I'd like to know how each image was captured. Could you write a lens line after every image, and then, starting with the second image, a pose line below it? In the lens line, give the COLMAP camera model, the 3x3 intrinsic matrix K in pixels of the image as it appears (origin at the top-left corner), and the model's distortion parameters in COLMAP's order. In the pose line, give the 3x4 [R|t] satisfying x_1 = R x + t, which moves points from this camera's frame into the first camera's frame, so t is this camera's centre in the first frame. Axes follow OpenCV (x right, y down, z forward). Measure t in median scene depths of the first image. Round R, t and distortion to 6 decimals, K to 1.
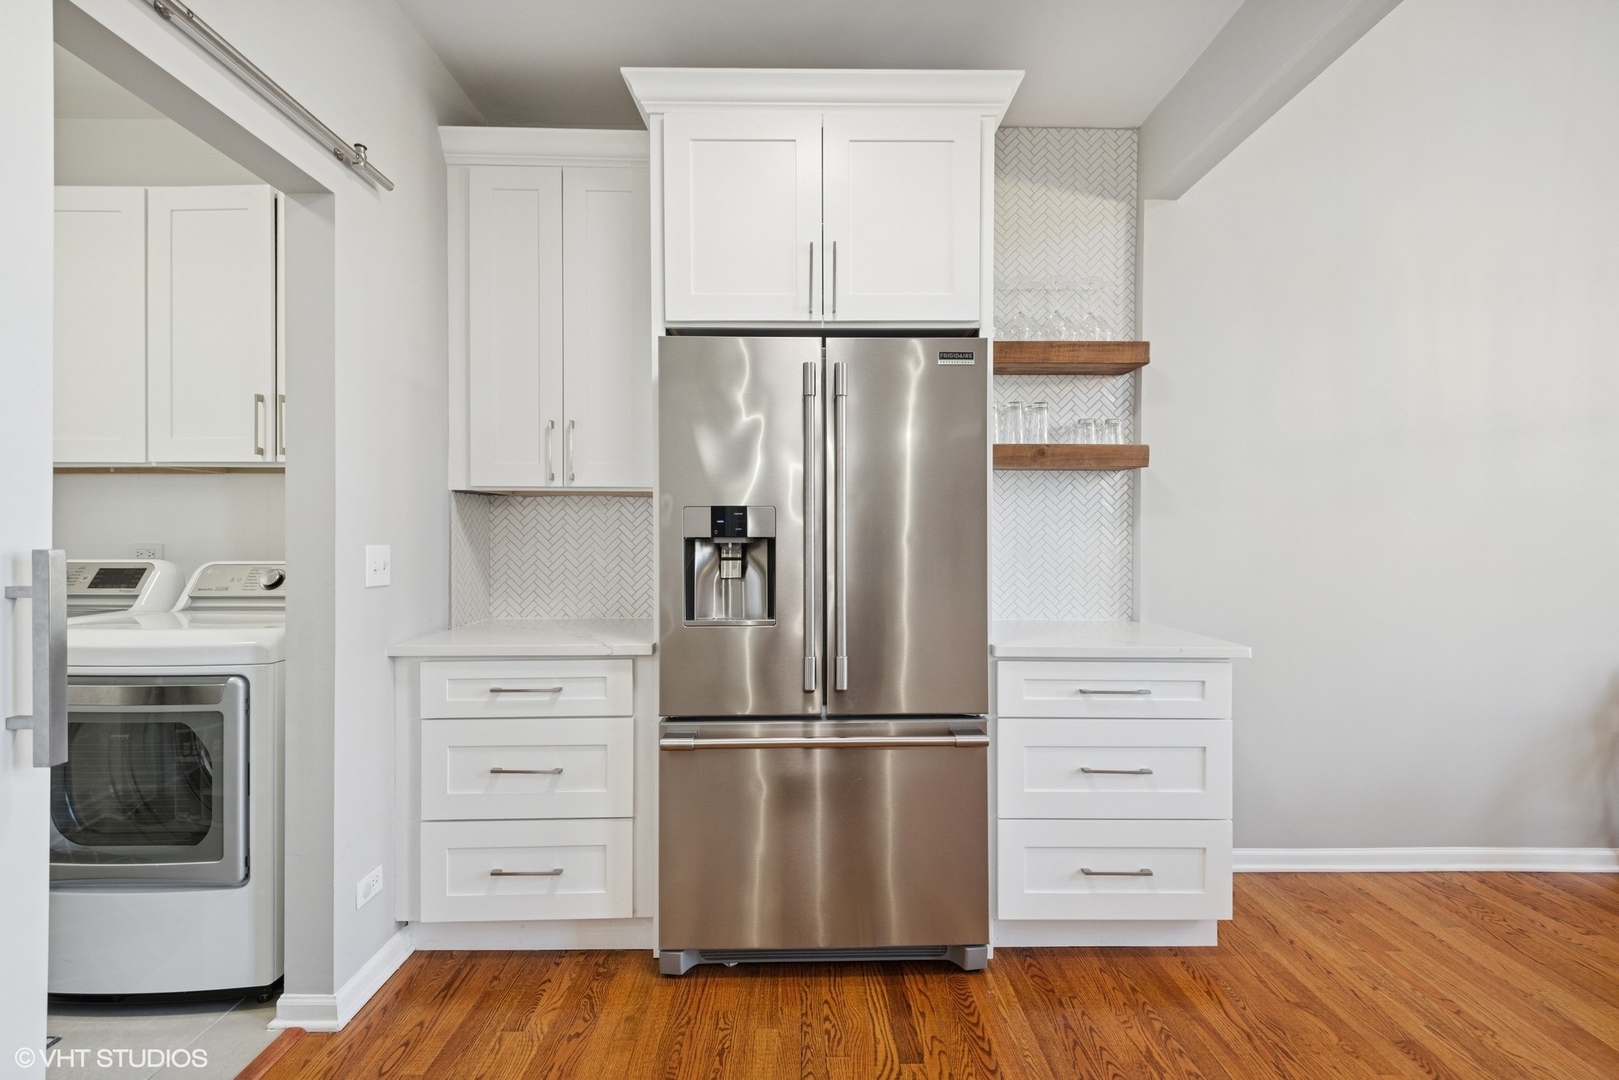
lens RADIAL K [[743.9, 0, 807.0], [0, 743.9, 546.9], [0, 0, 1]] dist [-0.005119, -0.000750]
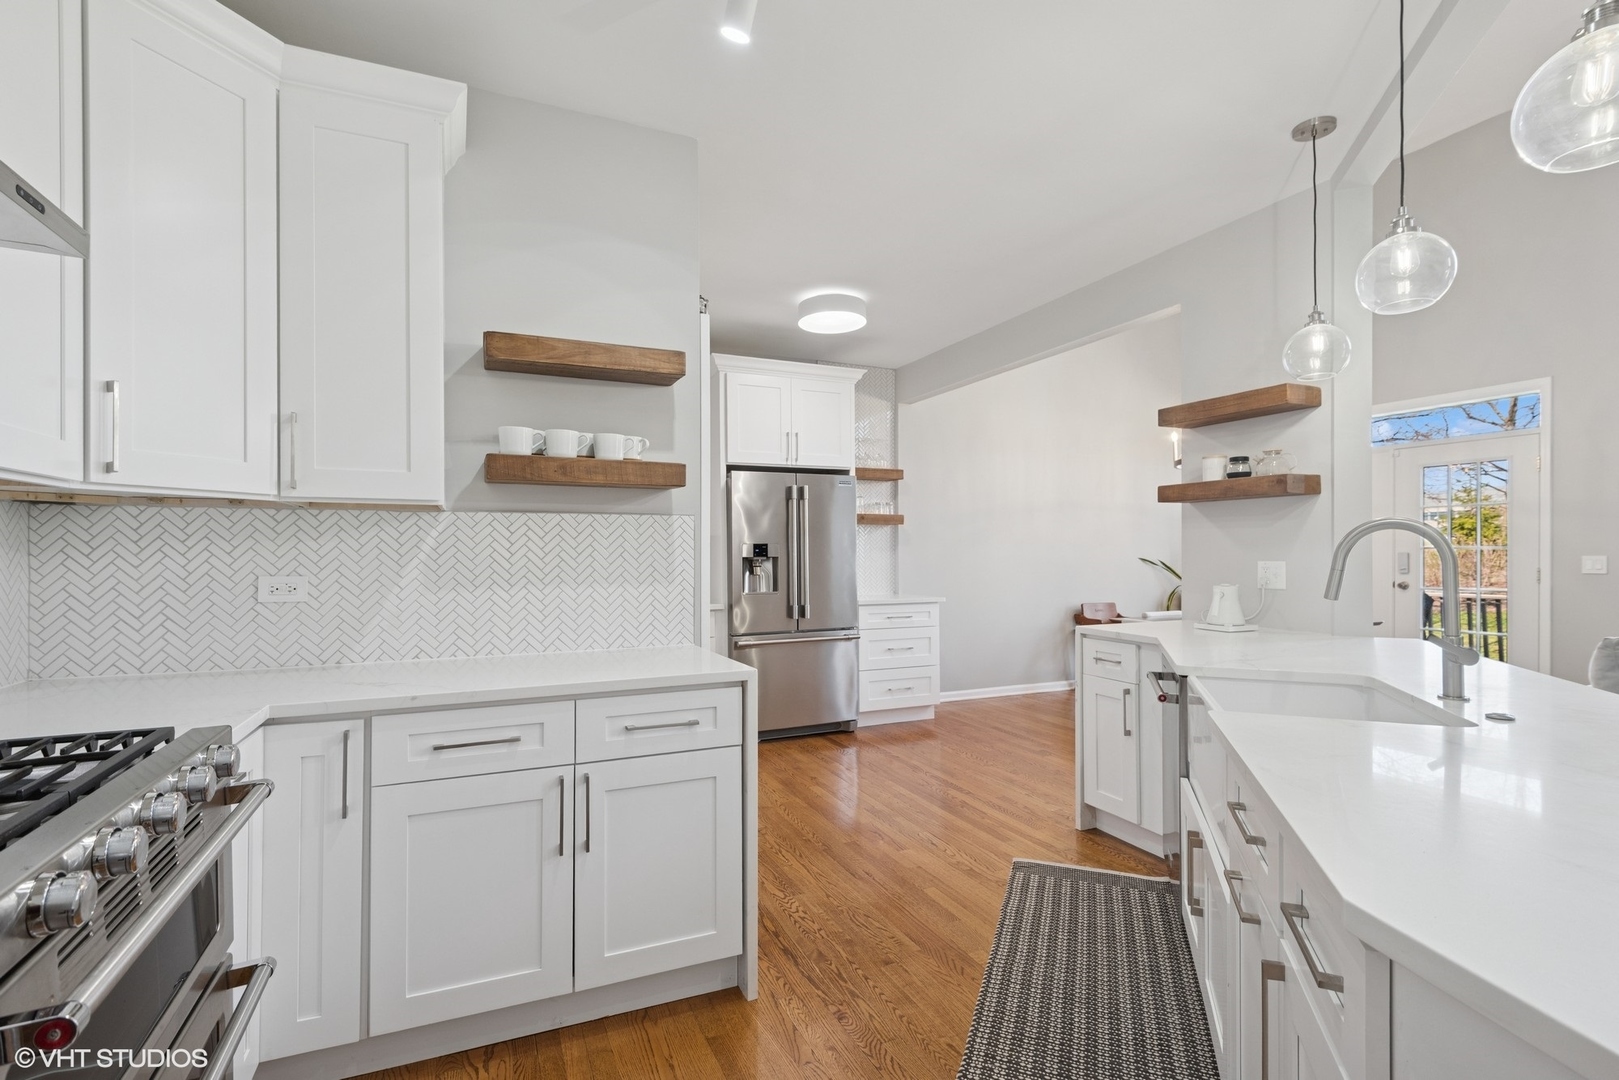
lens RADIAL K [[751.2, 0, 810.1], [0, 751.2, 549.7], [0, 0, 1]] dist [0.058847, -0.036783]
pose [[0.912103, -0.000787, 0.409961, -0.755137], [0.002444, 0.999991, -0.003518, -0.022209], [-0.409955, 0.004211, 0.912096, -1.001845]]
